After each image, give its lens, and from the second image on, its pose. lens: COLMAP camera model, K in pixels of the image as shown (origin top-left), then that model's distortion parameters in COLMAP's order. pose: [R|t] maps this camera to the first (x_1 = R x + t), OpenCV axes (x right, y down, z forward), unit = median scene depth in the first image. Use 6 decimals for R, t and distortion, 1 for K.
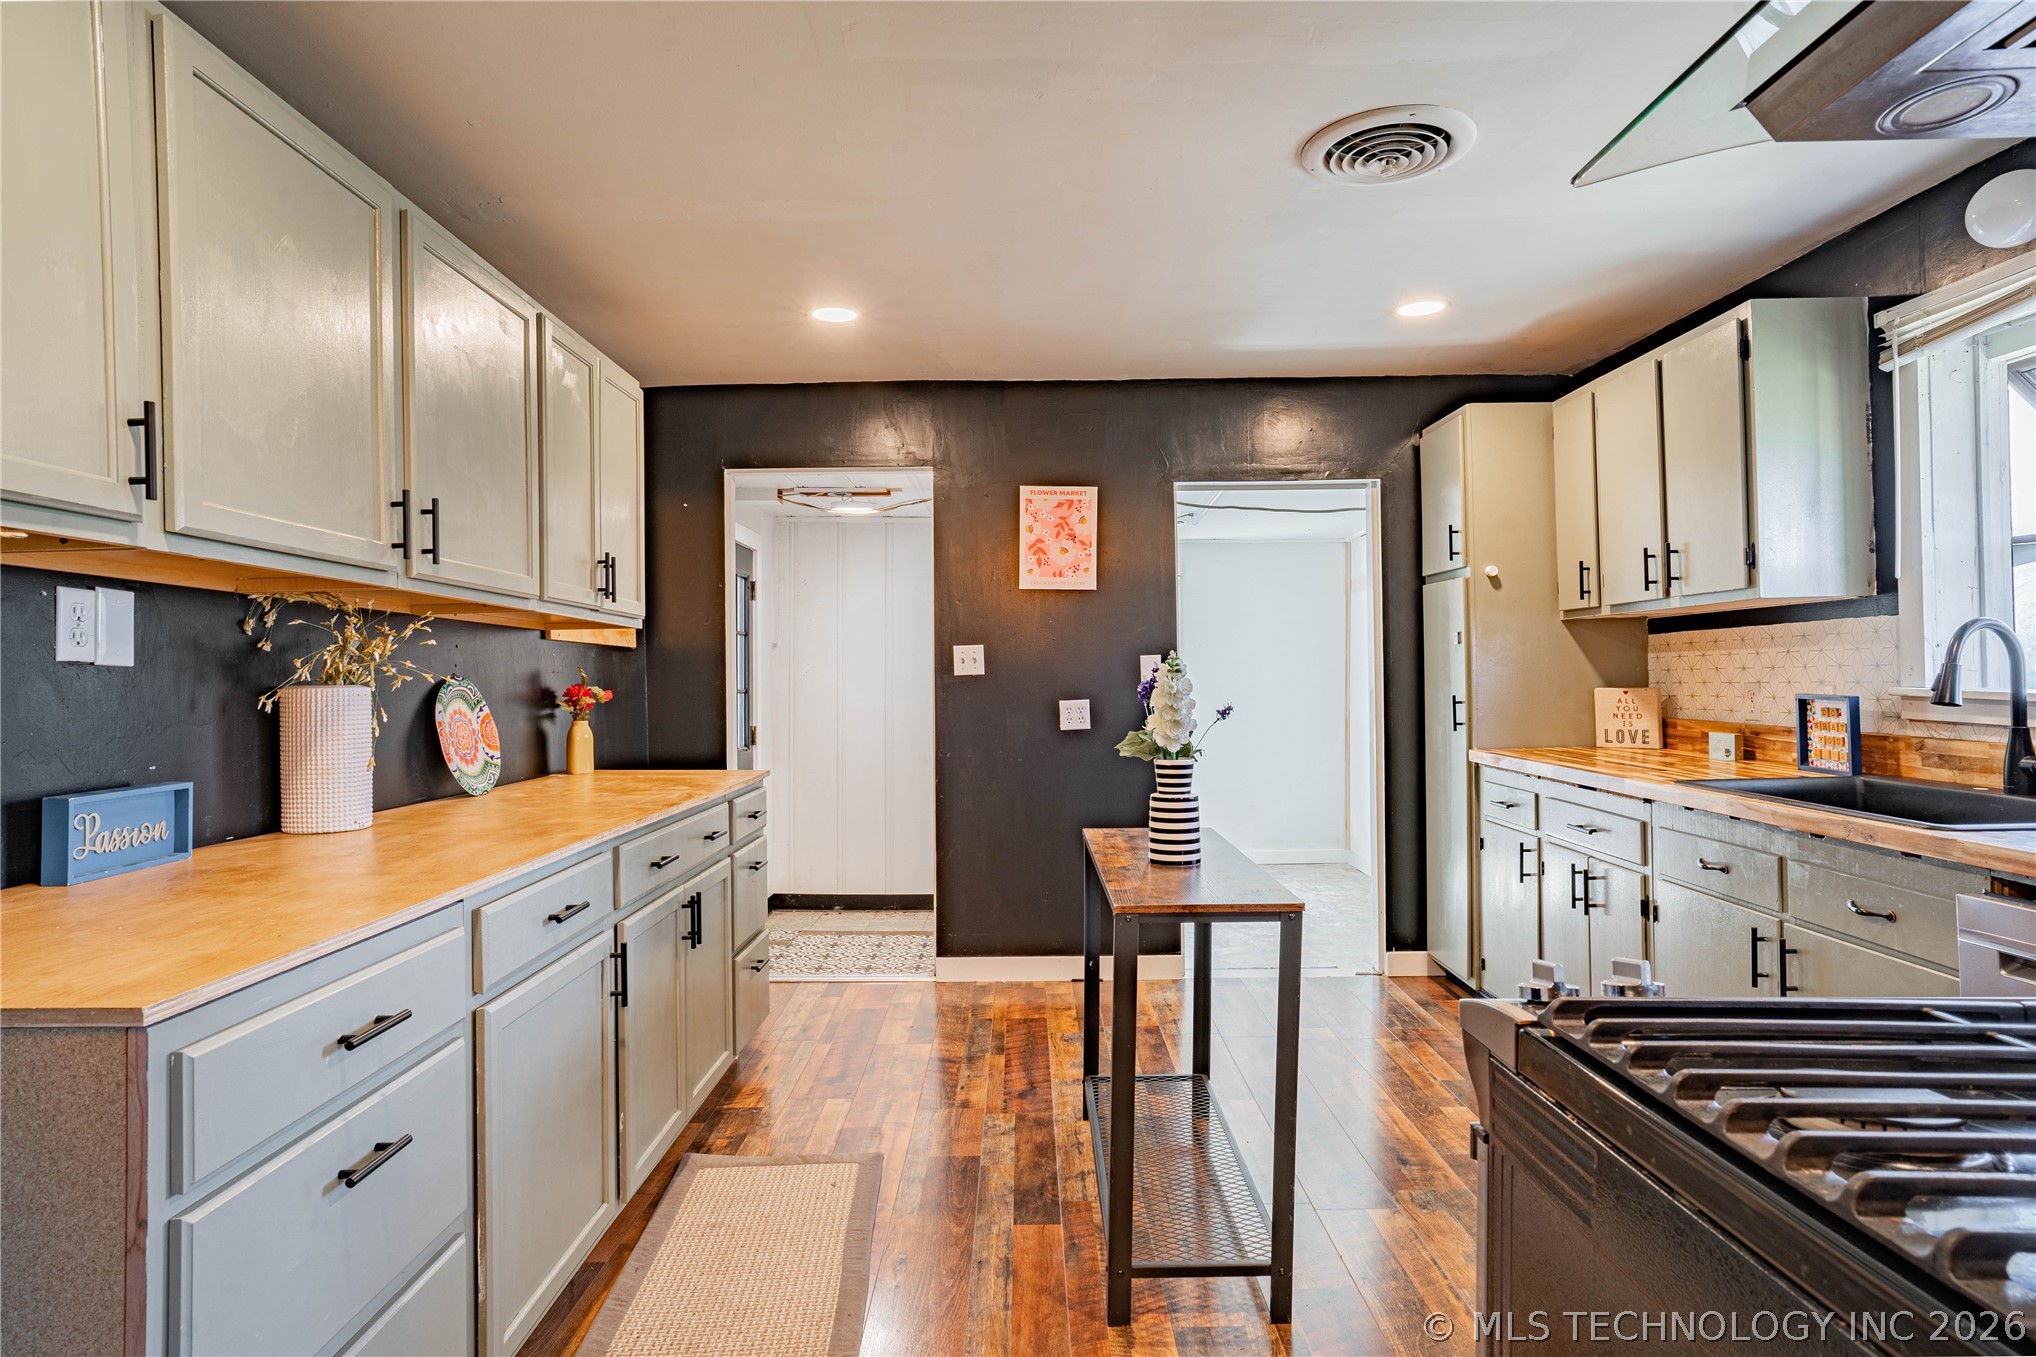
lens RADIAL K [[1124.2, 0, 1031.2], [0, 1124.2, 675.6], [0, 0, 1]] dist [-0.013824, 0.005462]
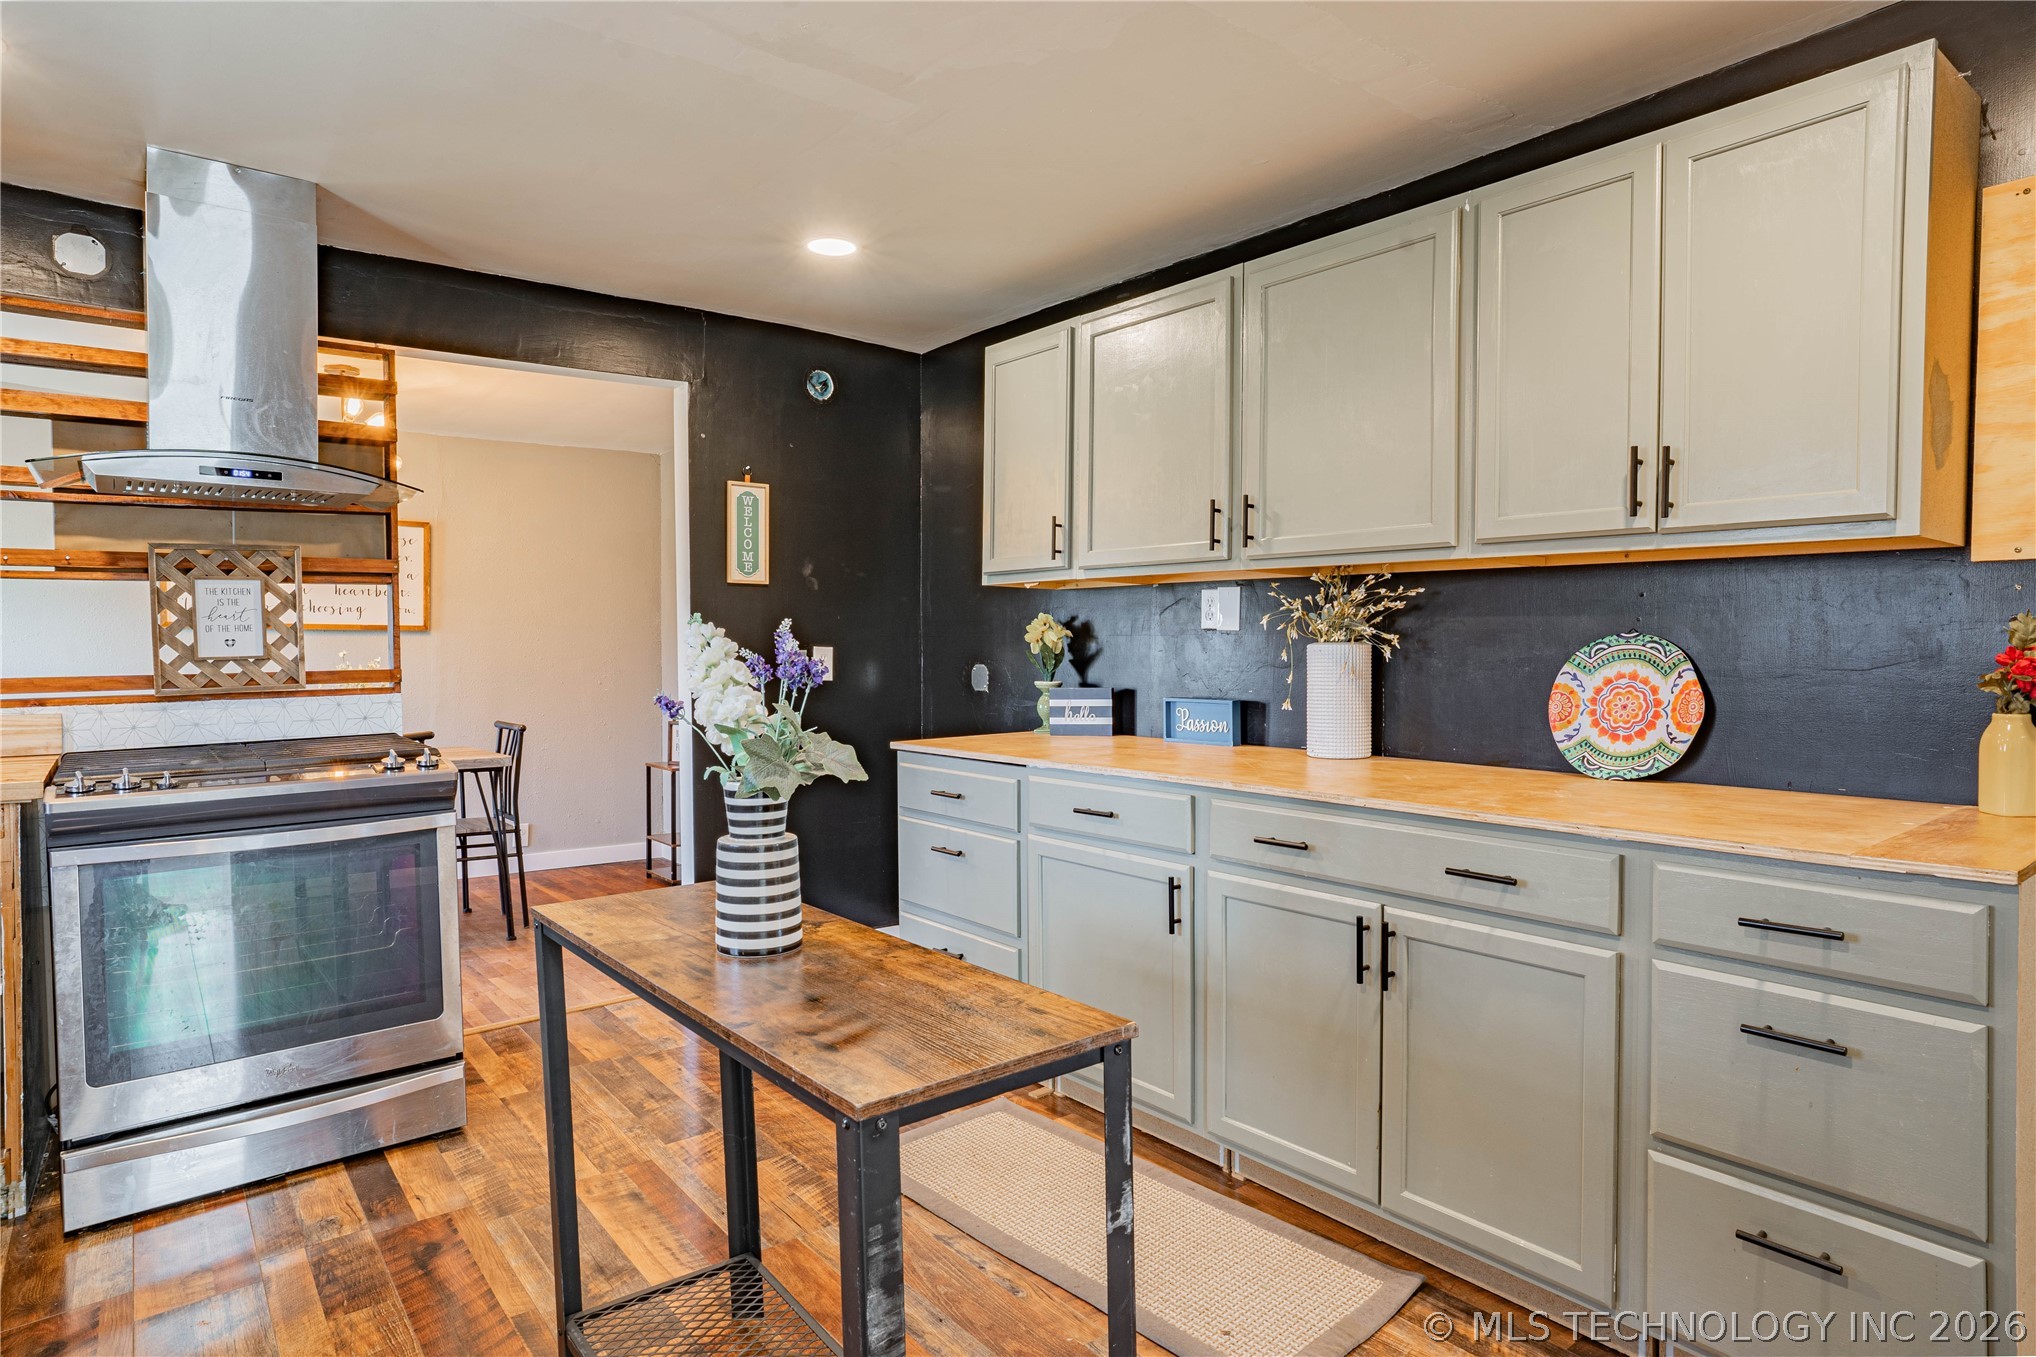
lens RADIAL K [[1124.2, 0, 1036.3], [0, 1124.2, 677.9], [0, 0, 1]] dist [-0.013824, 0.005462]
pose [[-0.777639, 0.033712, -0.627806, 0.435062], [0.012479, 0.999192, 0.038198, -0.005338], [0.628587, 0.021869, -0.777432, 1.829600]]
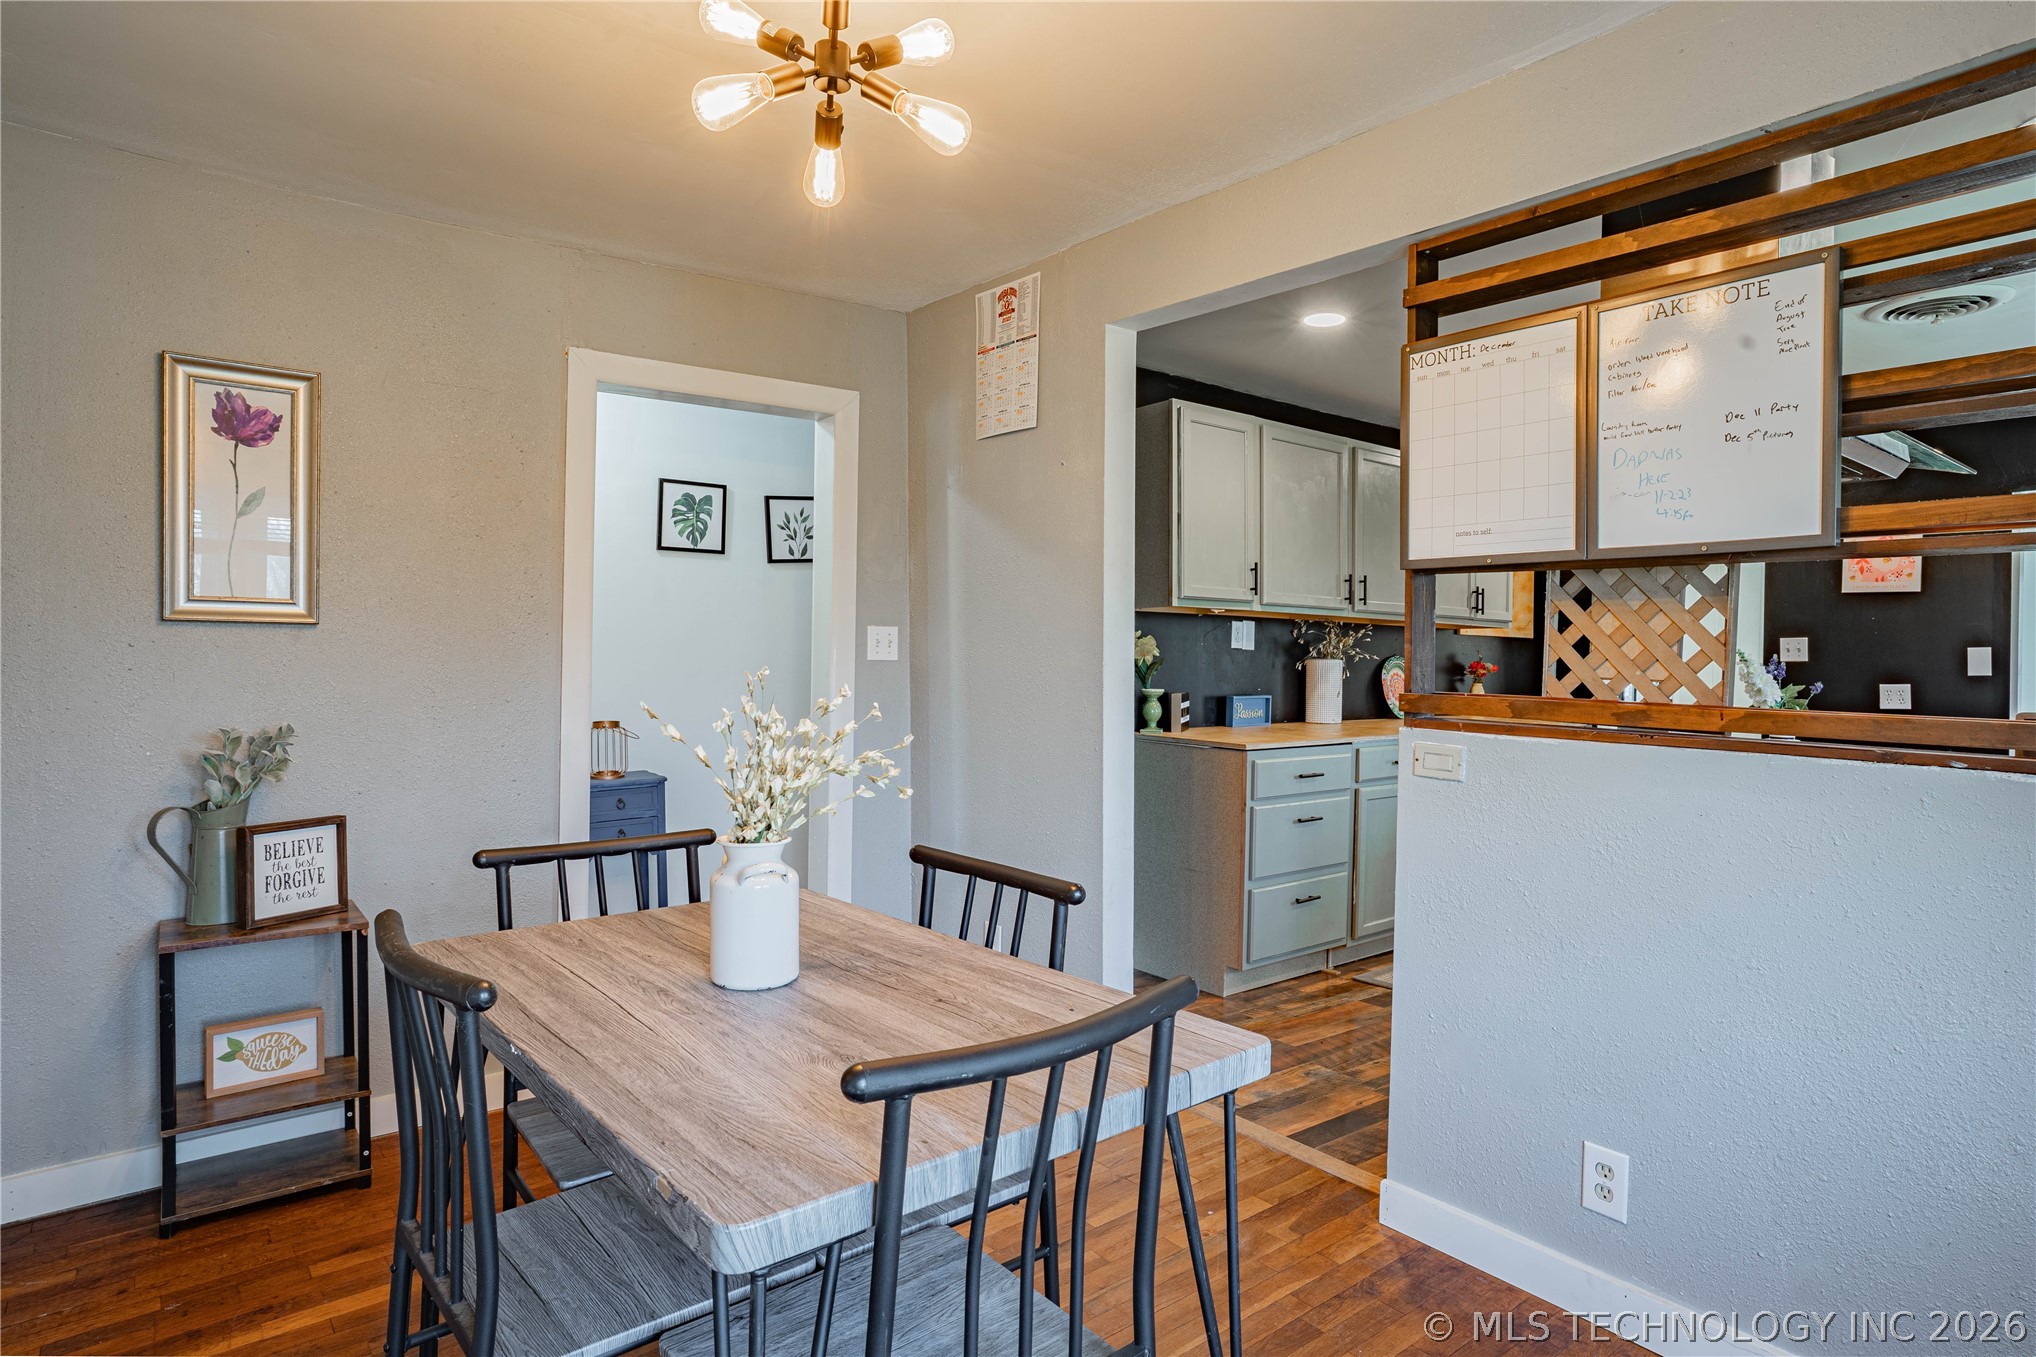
lens RADIAL K [[1124.2, 0, 1023.8], [0, 1124.2, 660.4], [0, 0, 1]] dist [-0.013824, 0.005462]
pose [[0.619515, 0.023406, -0.784636, 0.789802], [-0.017981, 0.999716, 0.015625, -0.013137], [0.784779, 0.004429, 0.619760, -0.896993]]
